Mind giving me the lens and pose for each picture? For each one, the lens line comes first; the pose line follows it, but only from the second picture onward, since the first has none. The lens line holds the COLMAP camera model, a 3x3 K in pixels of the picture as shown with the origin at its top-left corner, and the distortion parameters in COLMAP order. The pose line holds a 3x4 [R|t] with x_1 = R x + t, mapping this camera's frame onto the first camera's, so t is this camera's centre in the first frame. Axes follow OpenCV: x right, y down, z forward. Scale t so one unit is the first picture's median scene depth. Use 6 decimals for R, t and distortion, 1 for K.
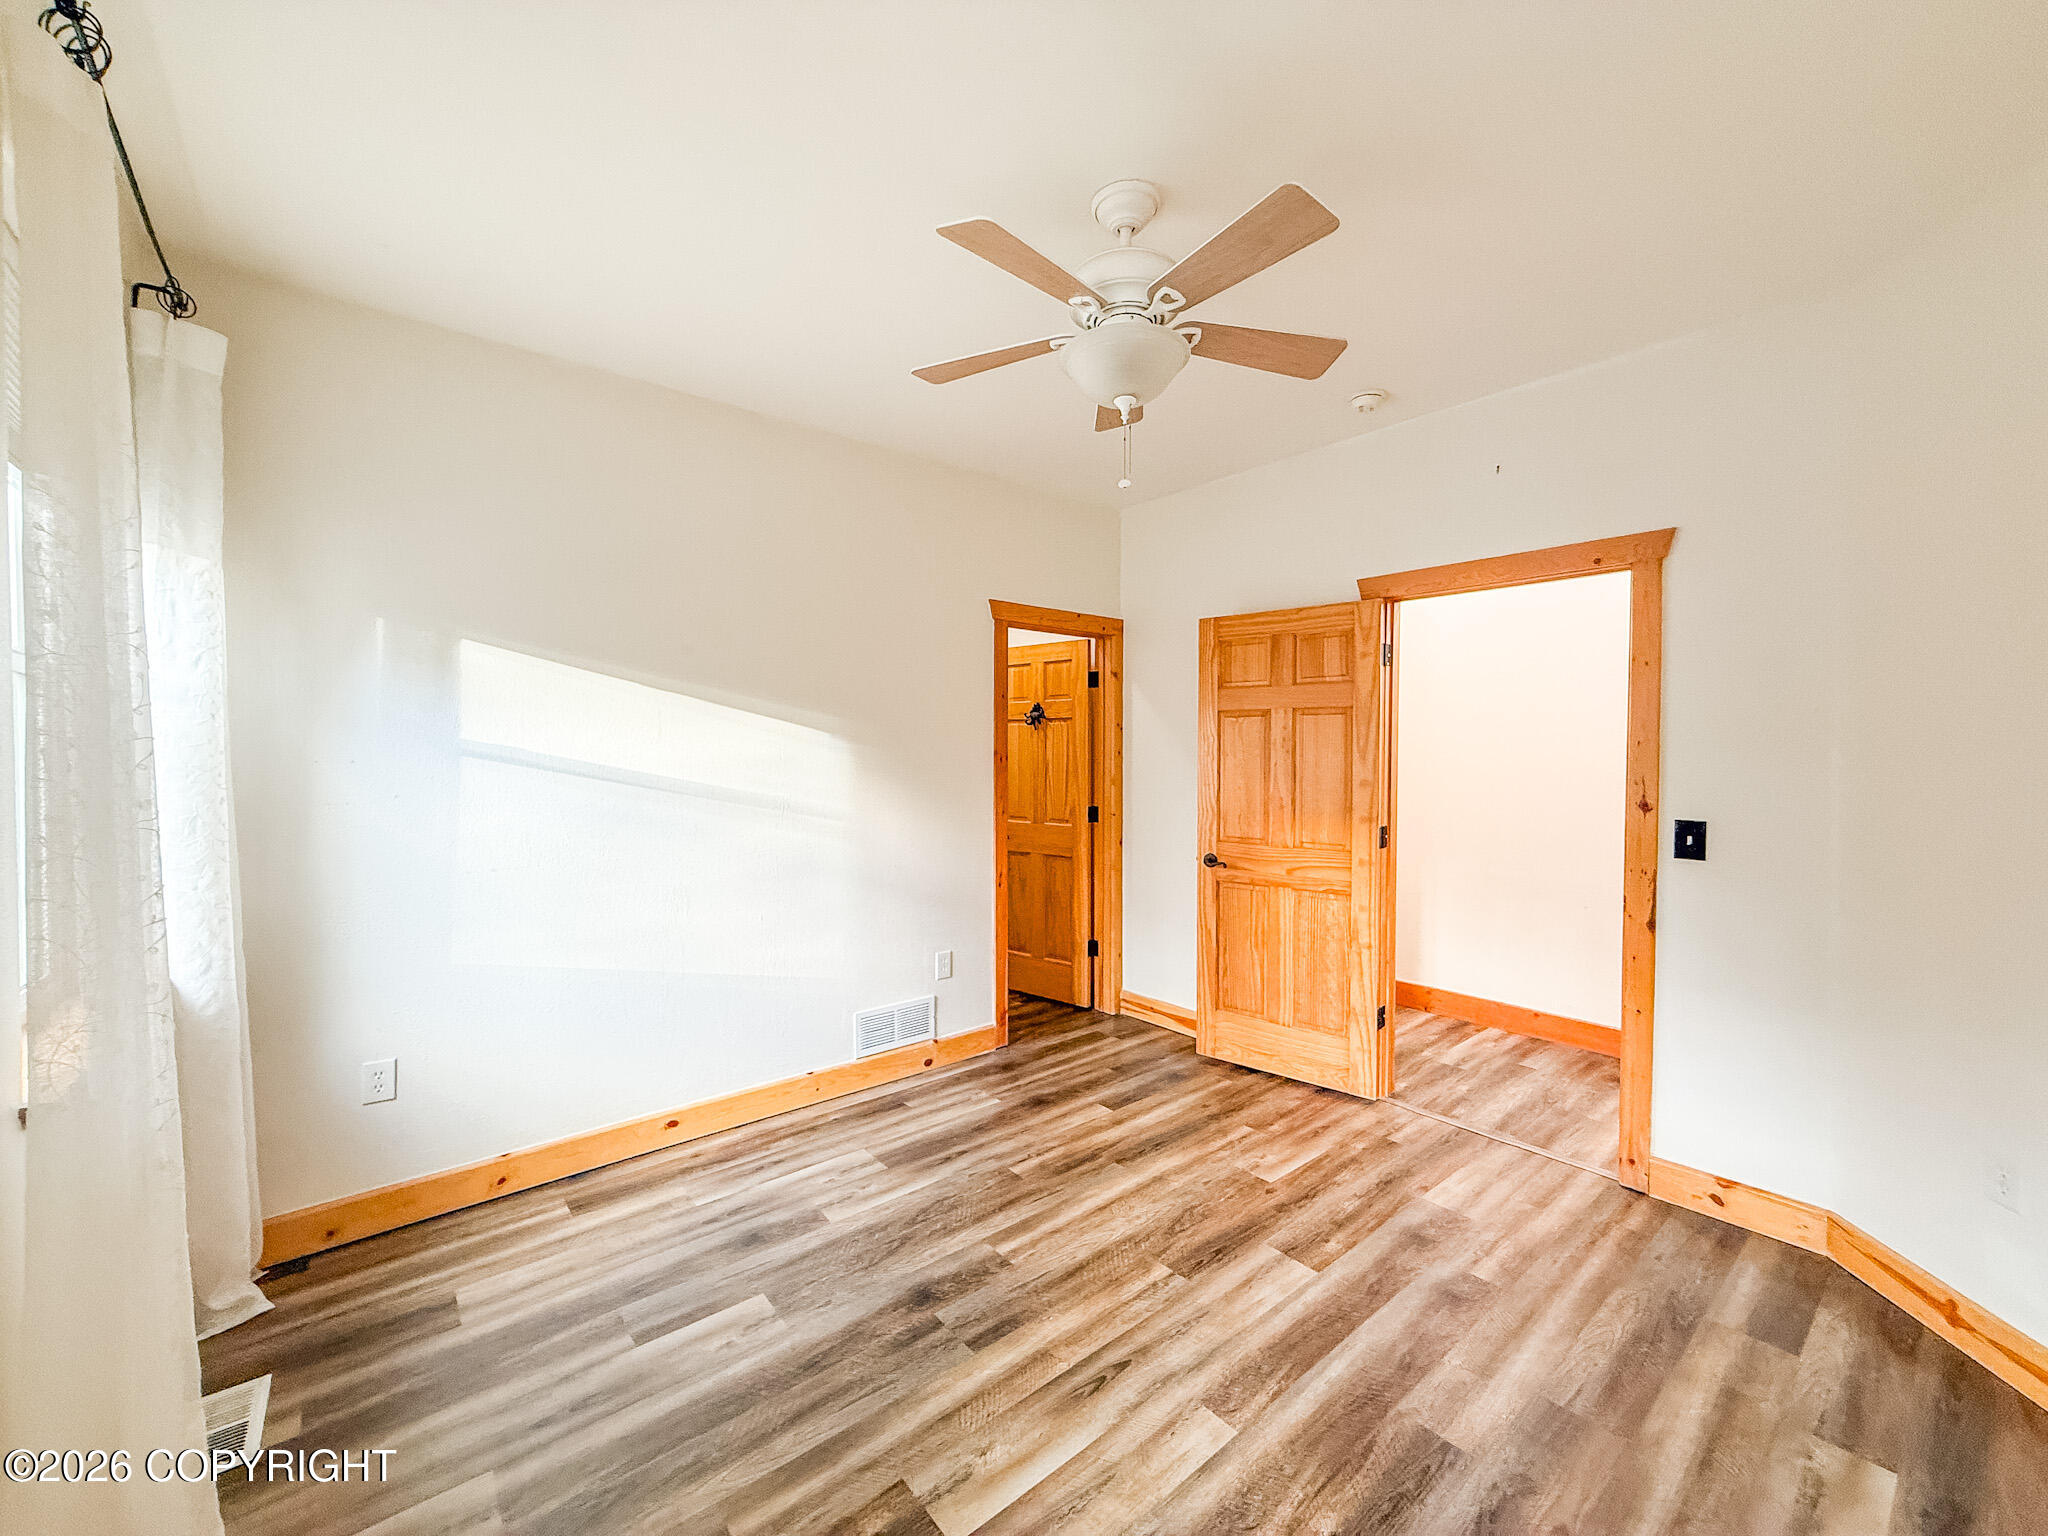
lens RADIAL K [[822.8, 0, 1024.0], [0, 822.8, 768.0], [0, 0, 1]] dist [-0.001654, -0.000188]
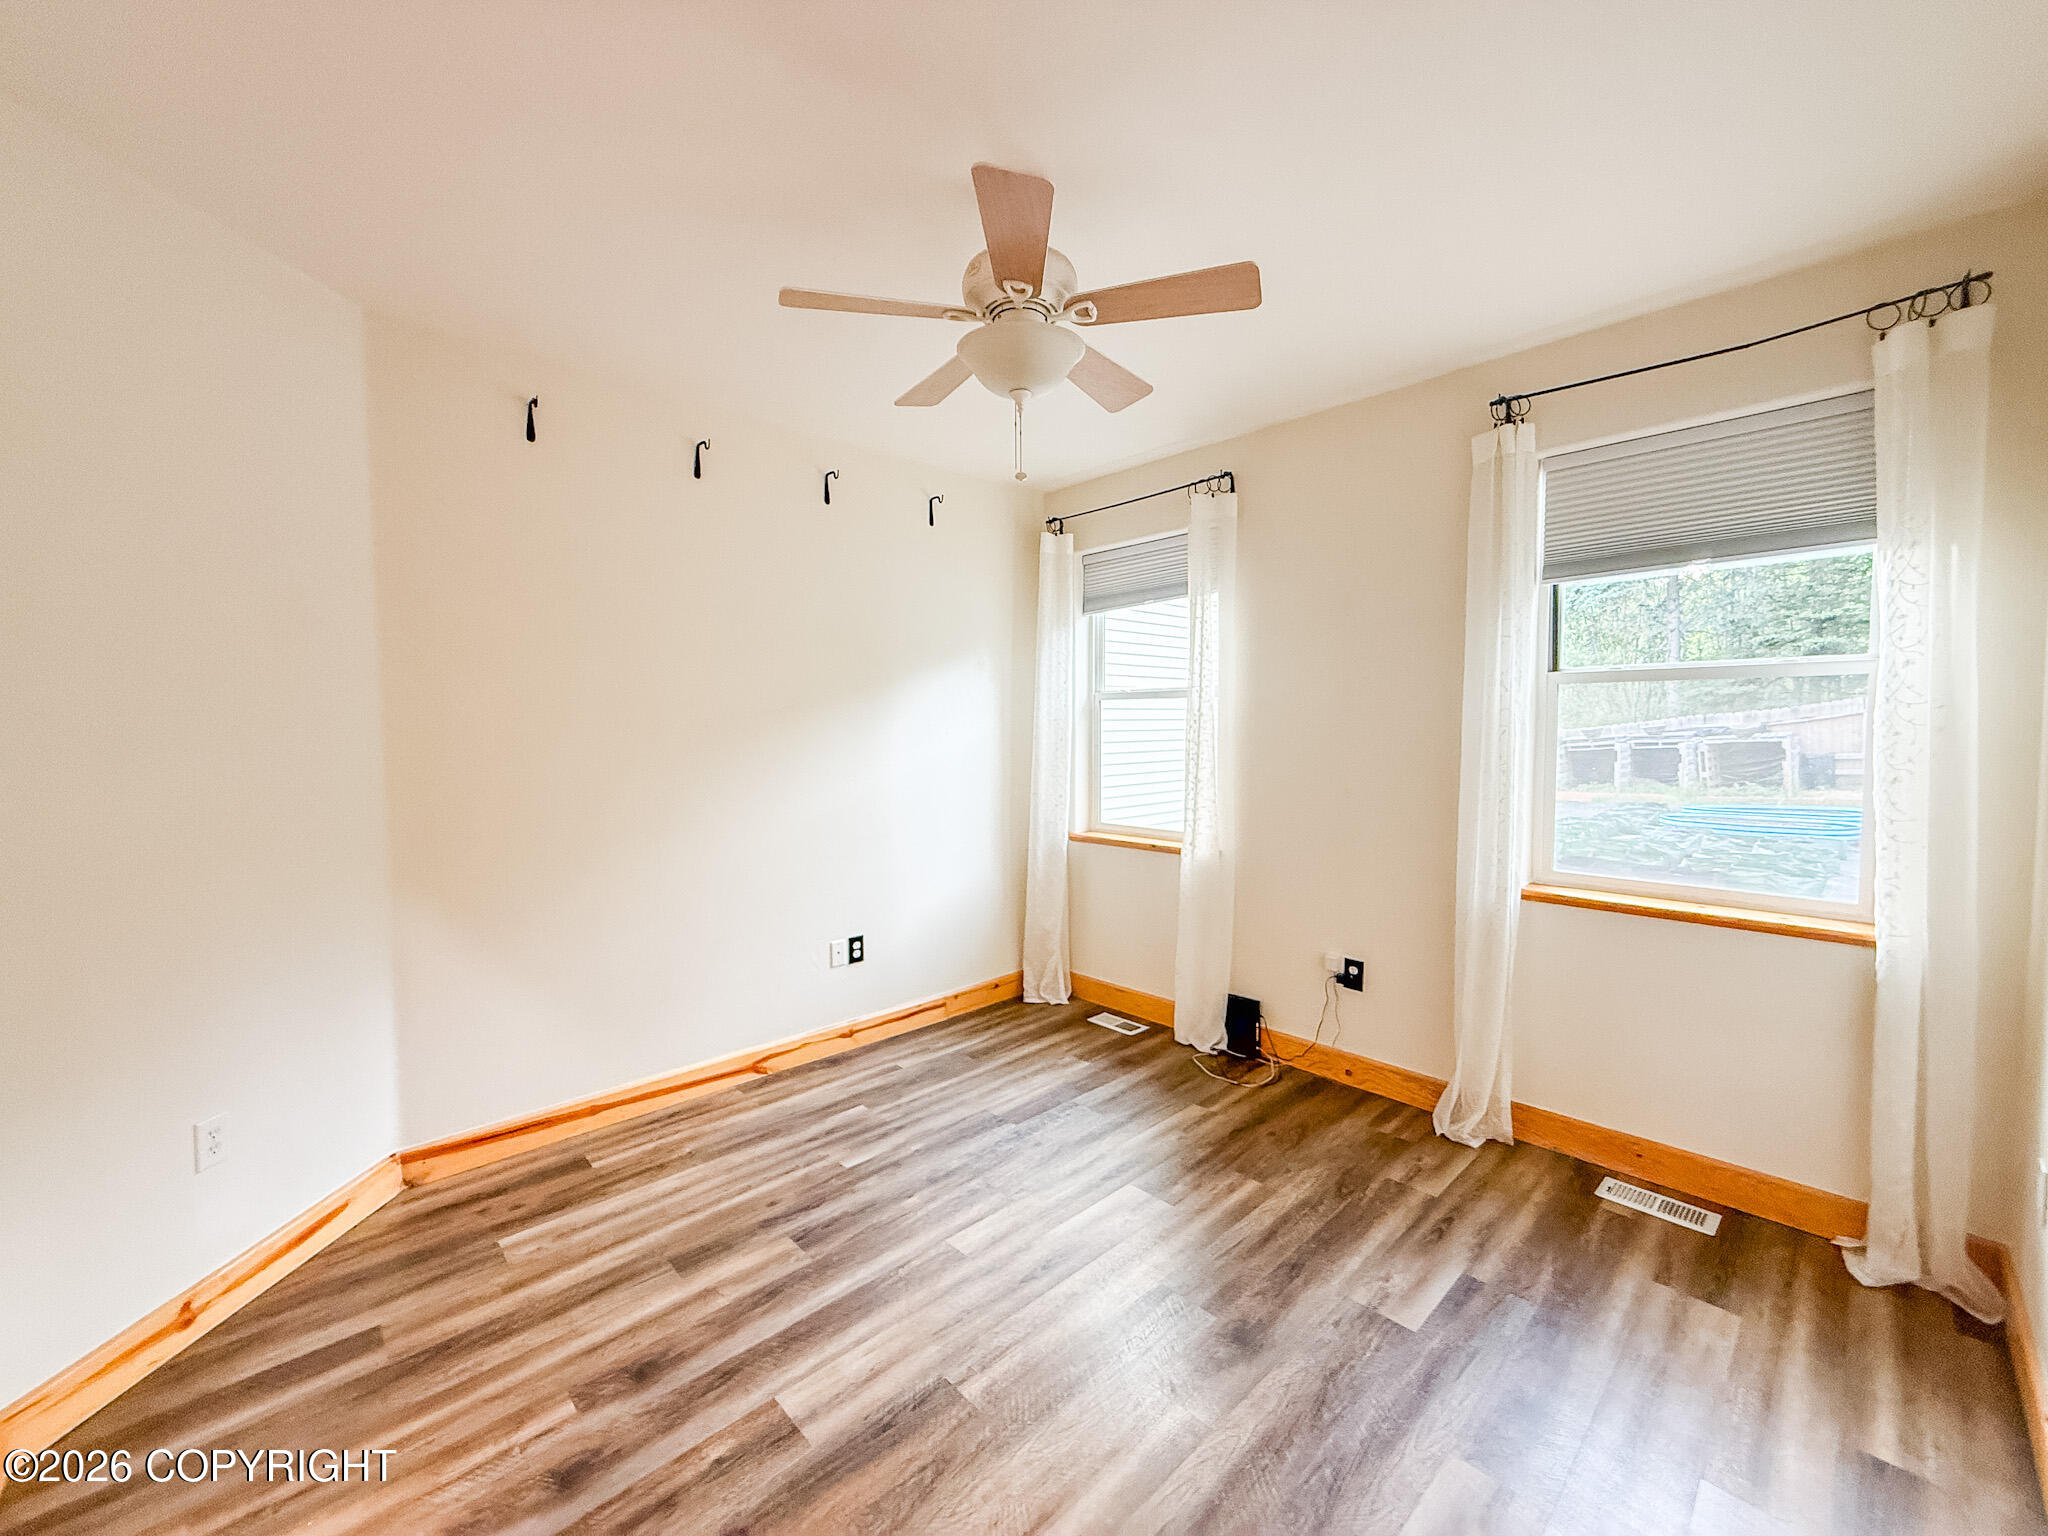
lens RADIAL K [[815.4, 0, 1001.9], [0, 815.4, 765.3], [0, 0, 1]] dist [-0.001764, -0.000410]
pose [[-0.999118, 0.006377, -0.041506, 0.168577], [0.003553, 0.997695, 0.067766, -0.049714], [0.041842, 0.067559, -0.996838, 1.767432]]
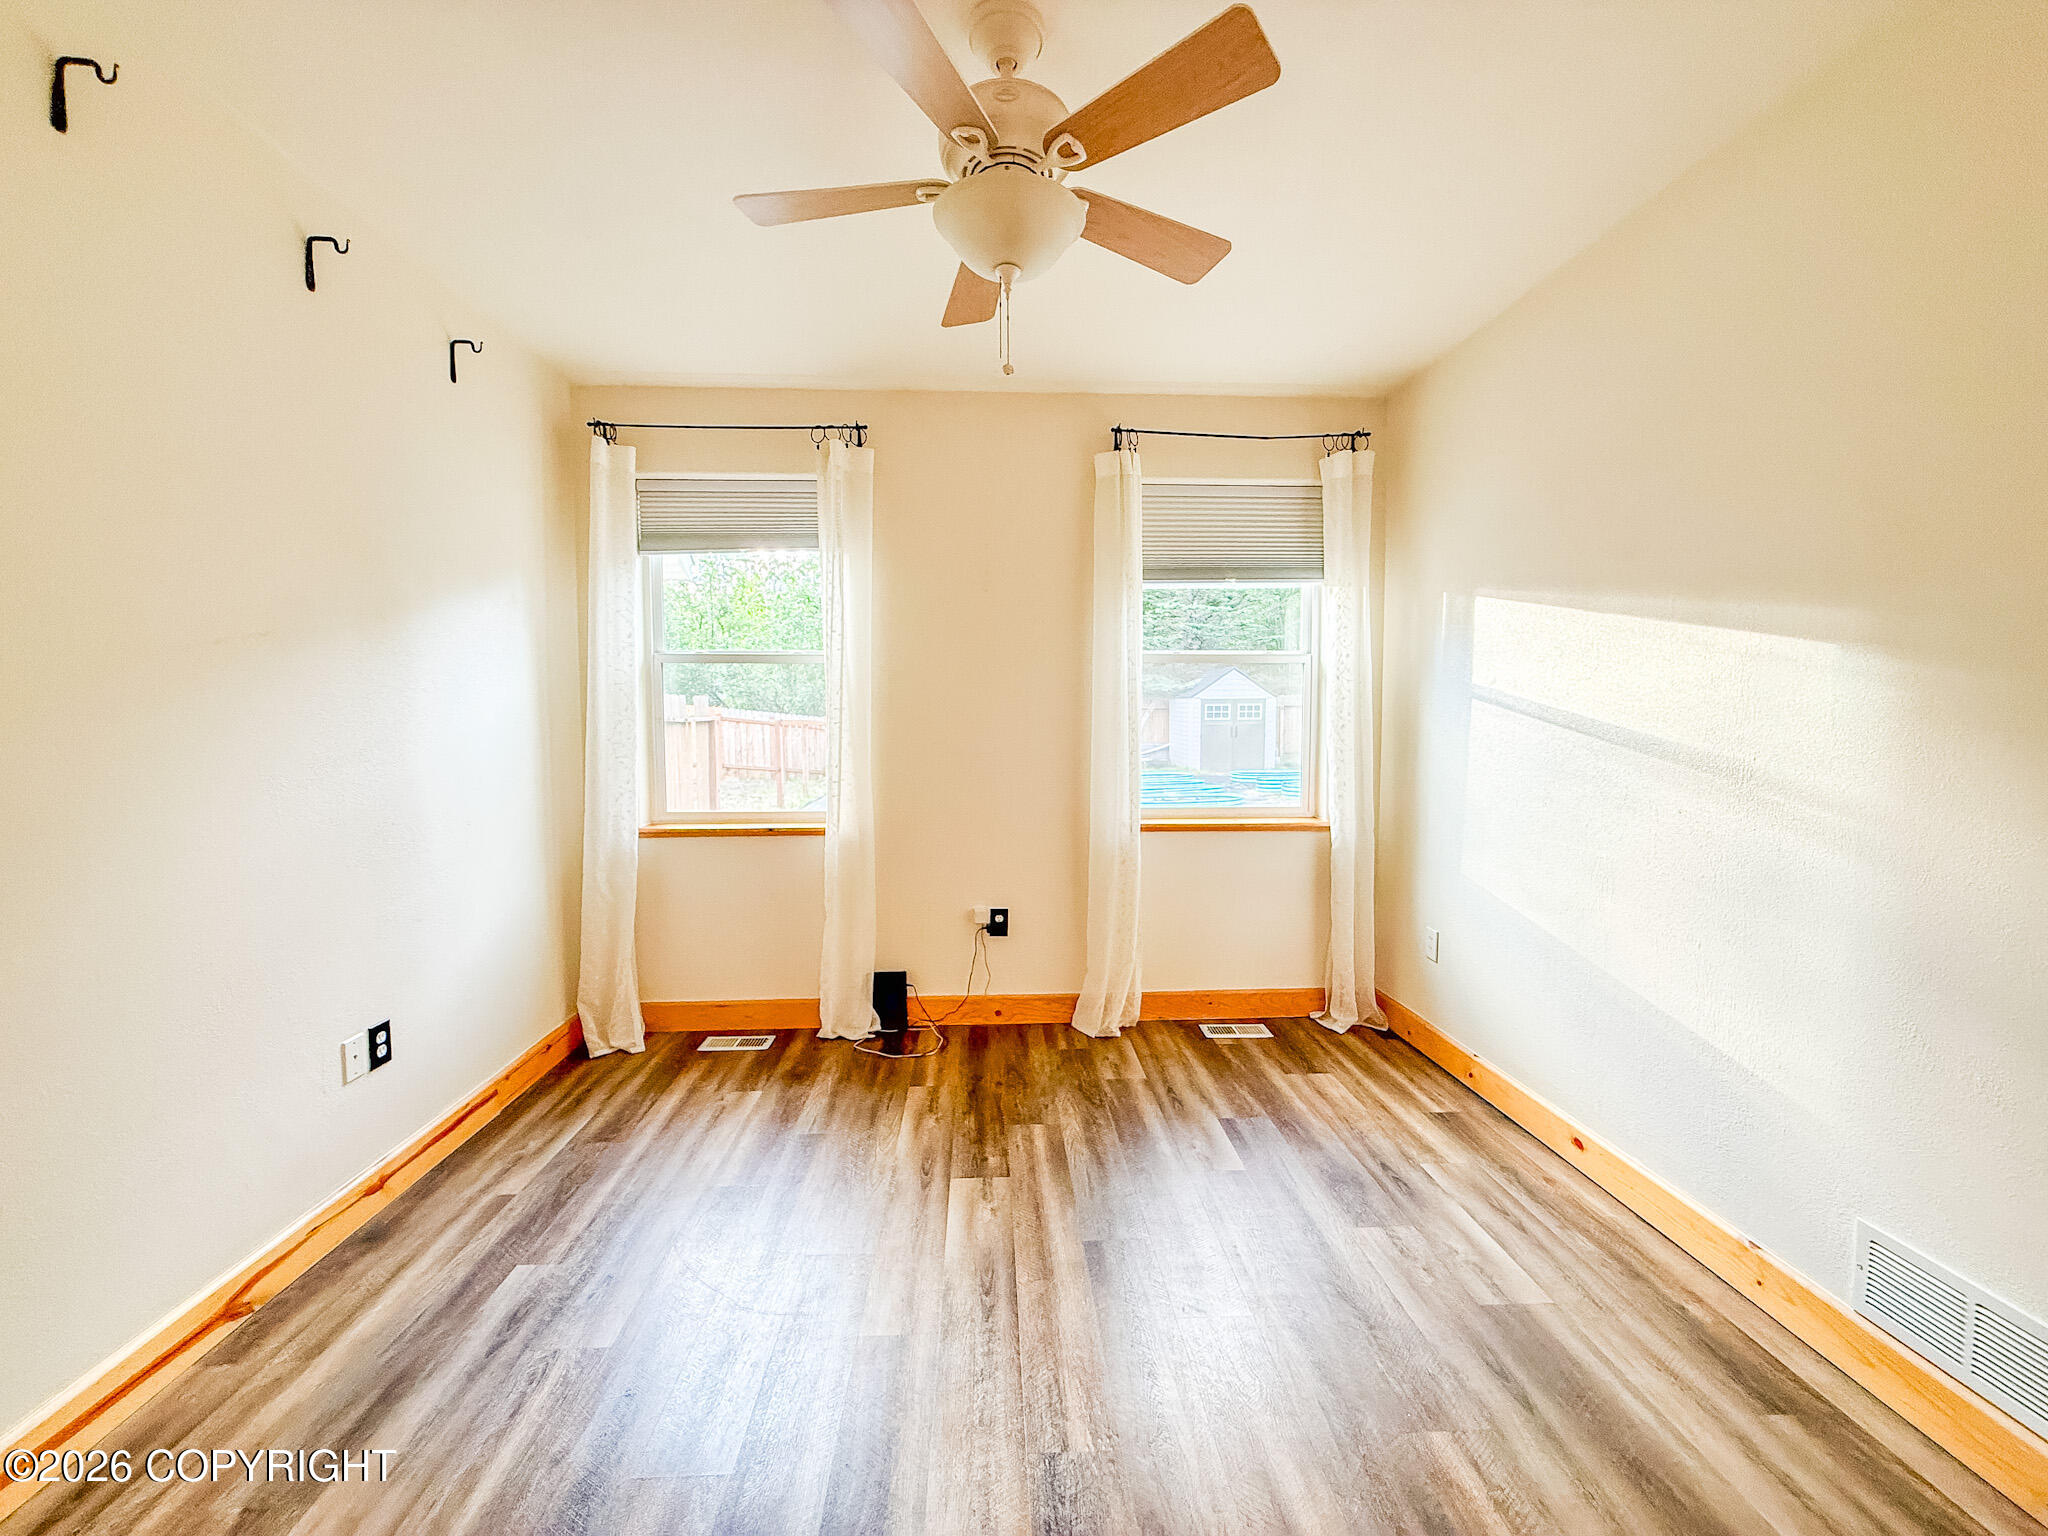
lens RADIAL K [[822.8, 0, 1024.0], [0, 822.8, 768.0], [0, 0, 1]] dist [-0.001654, -0.000188]
pose [[-0.606342, 0.048268, -0.793738, 0.713783], [-0.014593, 0.997313, 0.071796, 0.008700], [0.795070, 0.055116, -0.604008, 1.355350]]
